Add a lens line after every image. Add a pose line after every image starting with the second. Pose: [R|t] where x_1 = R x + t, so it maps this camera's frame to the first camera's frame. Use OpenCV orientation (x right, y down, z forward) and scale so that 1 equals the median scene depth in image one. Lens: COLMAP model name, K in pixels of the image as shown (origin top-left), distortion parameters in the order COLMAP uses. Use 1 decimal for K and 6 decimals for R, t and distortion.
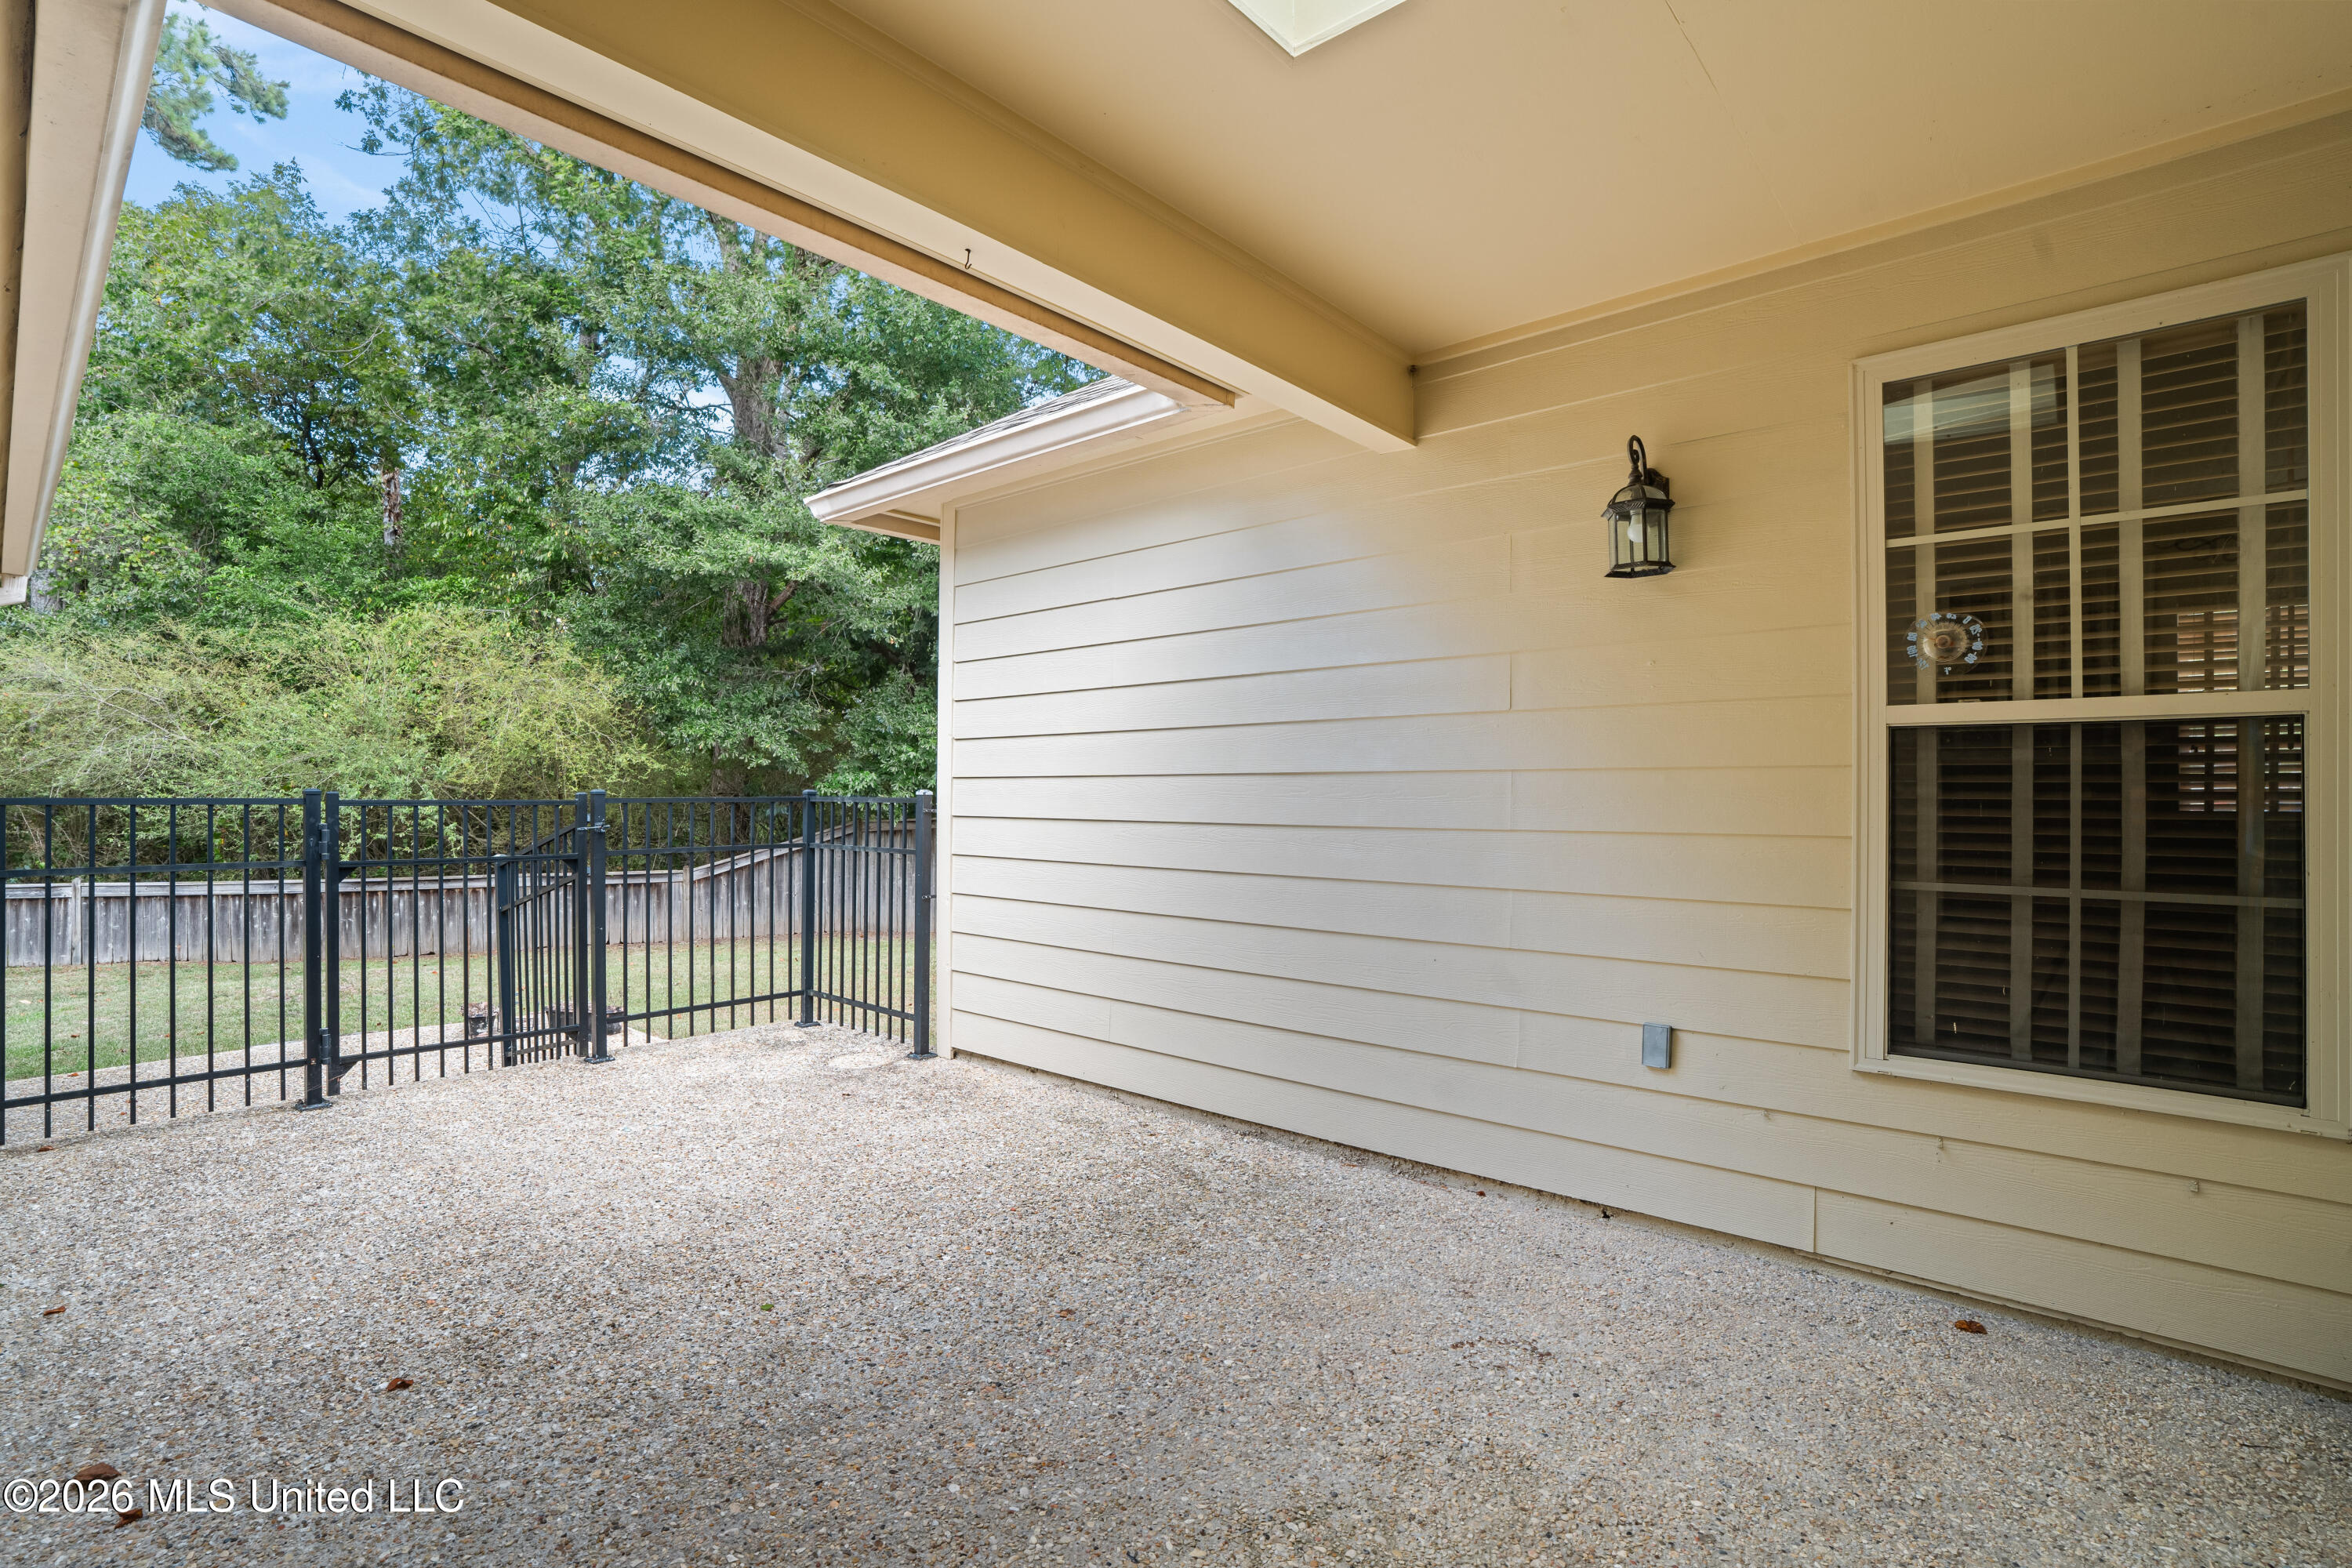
lens RADIAL K [[1046.4, 0, 1176.0], [0, 1046.4, 784.0], [0, 0, 1]] dist [-0.069355, 0.020104]
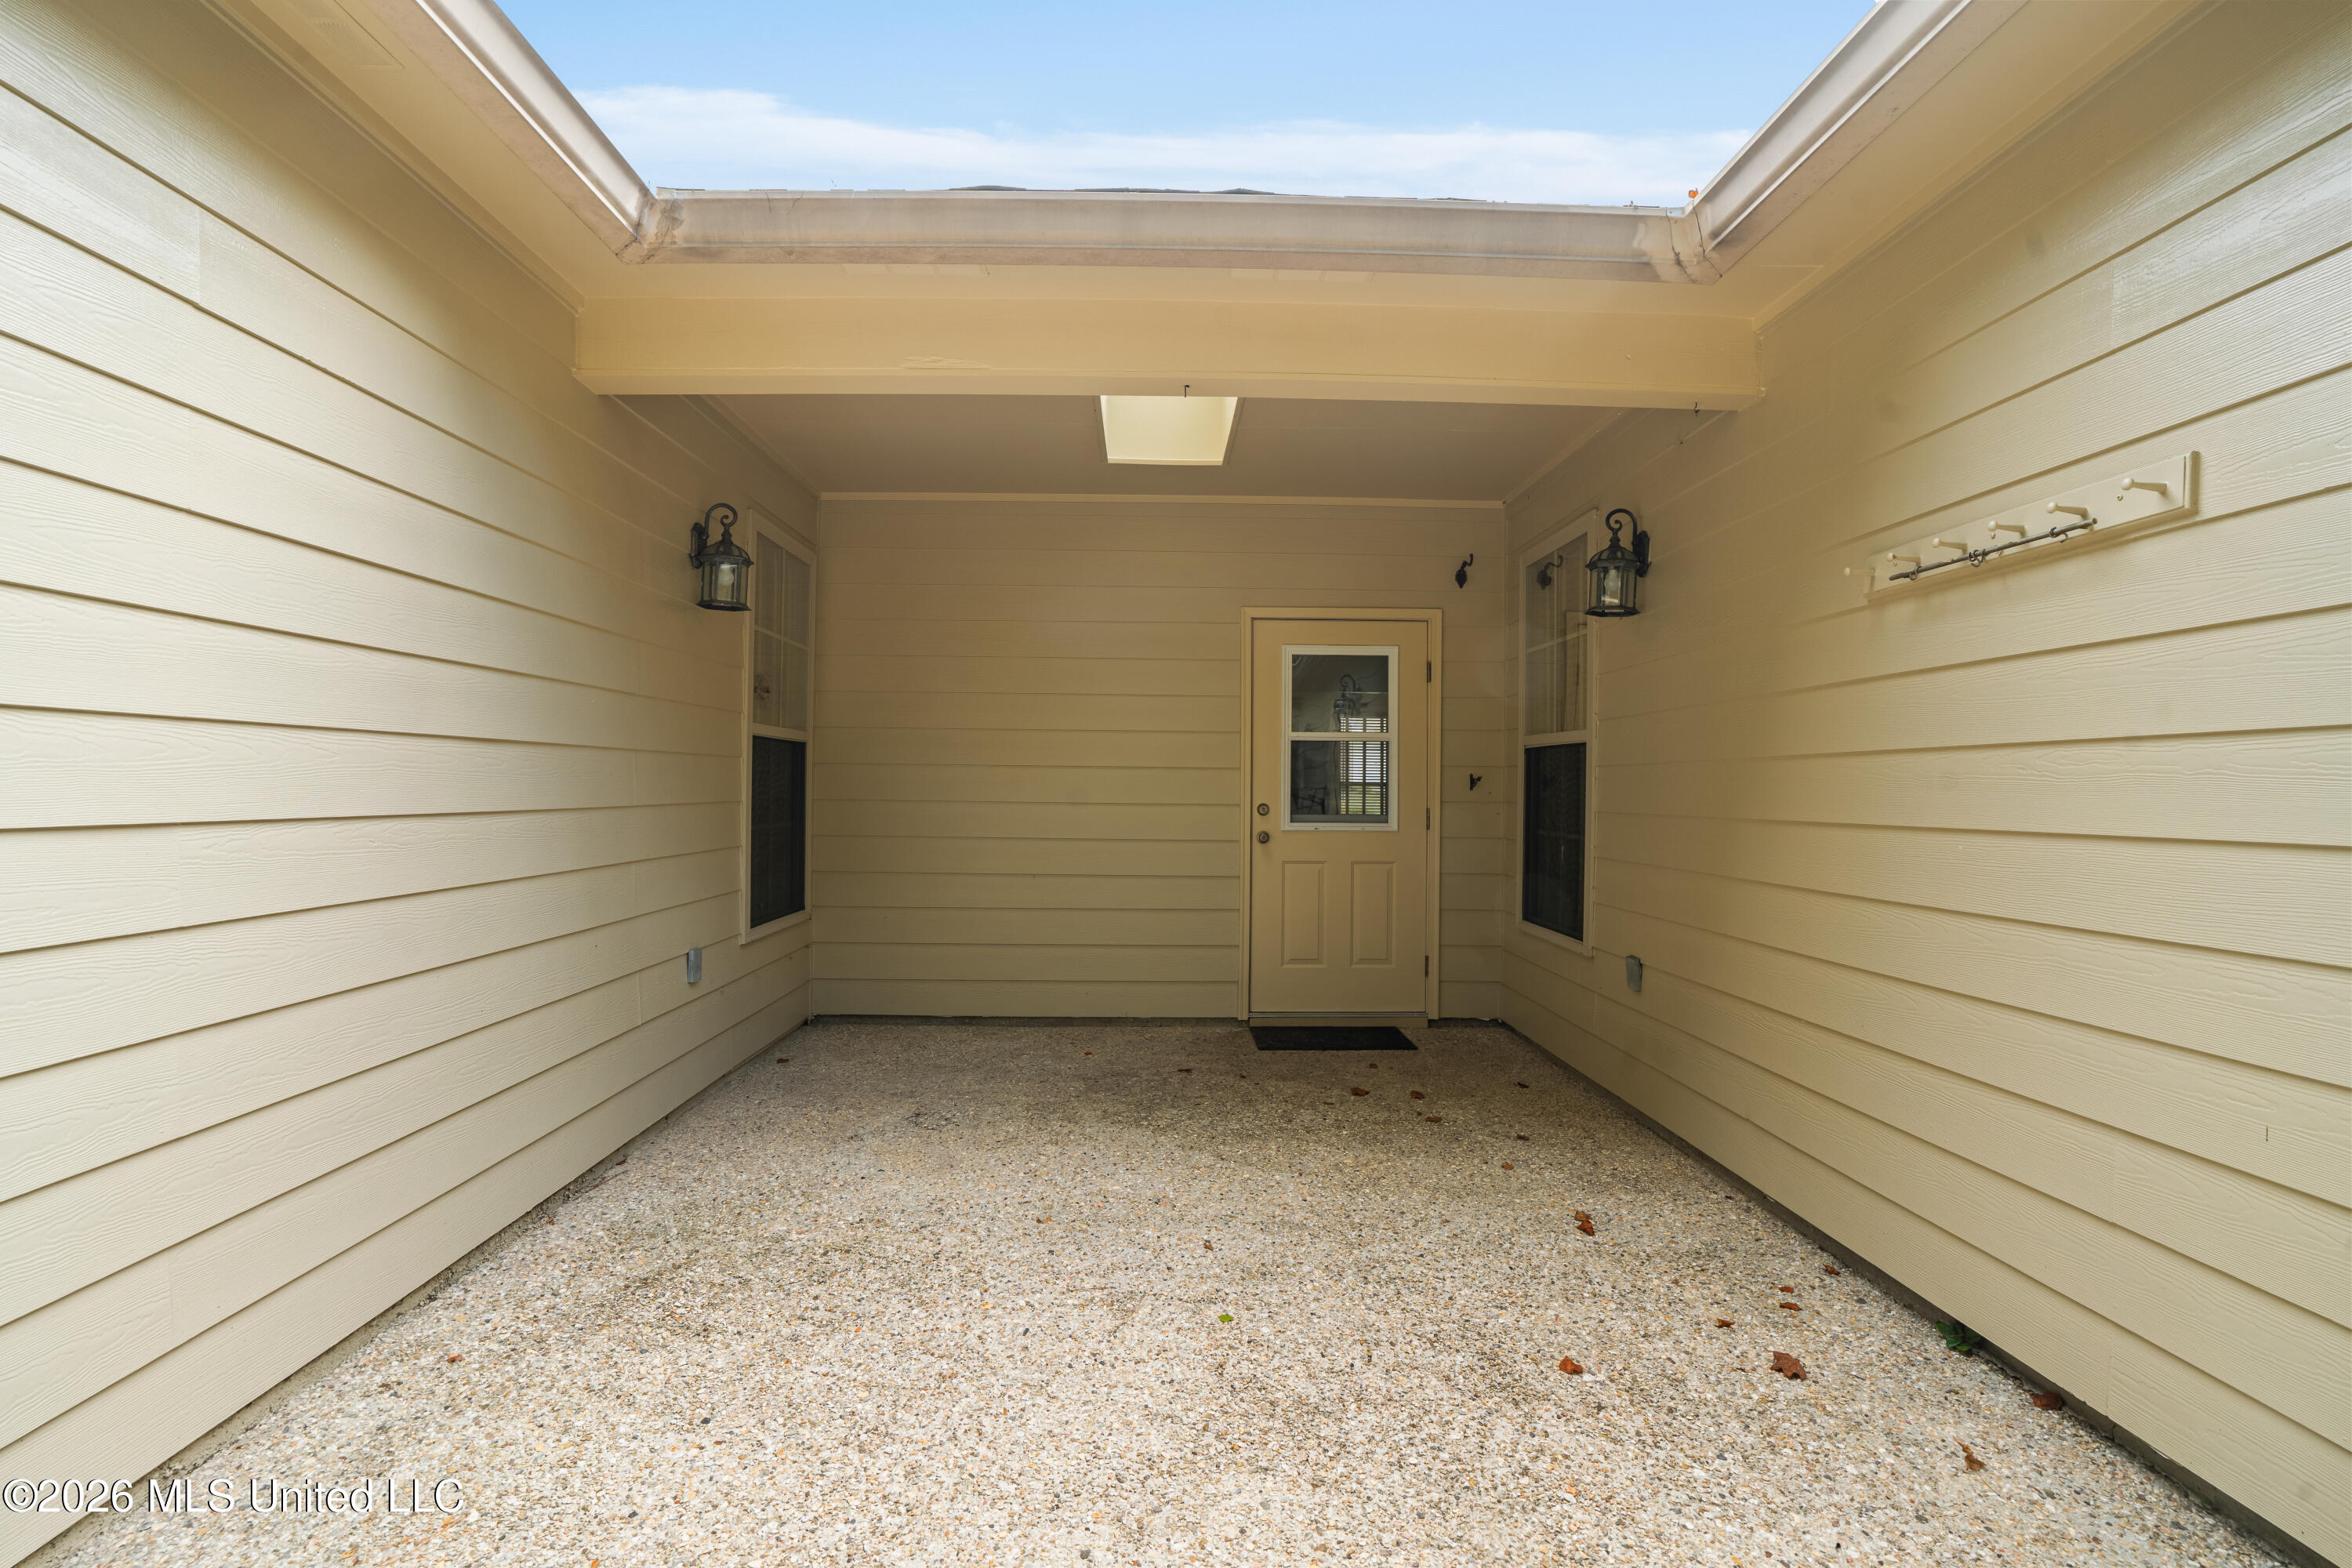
lens RADIAL K [[1046.4, 0, 1176.0], [0, 1046.4, 784.0], [0, 0, 1]] dist [-0.069355, 0.020104]
pose [[-0.658913, -0.004815, 0.752204, -0.974776], [-0.016109, 0.999841, -0.007710, 0.029914], [-0.752047, -0.017197, -0.658885, 1.506575]]
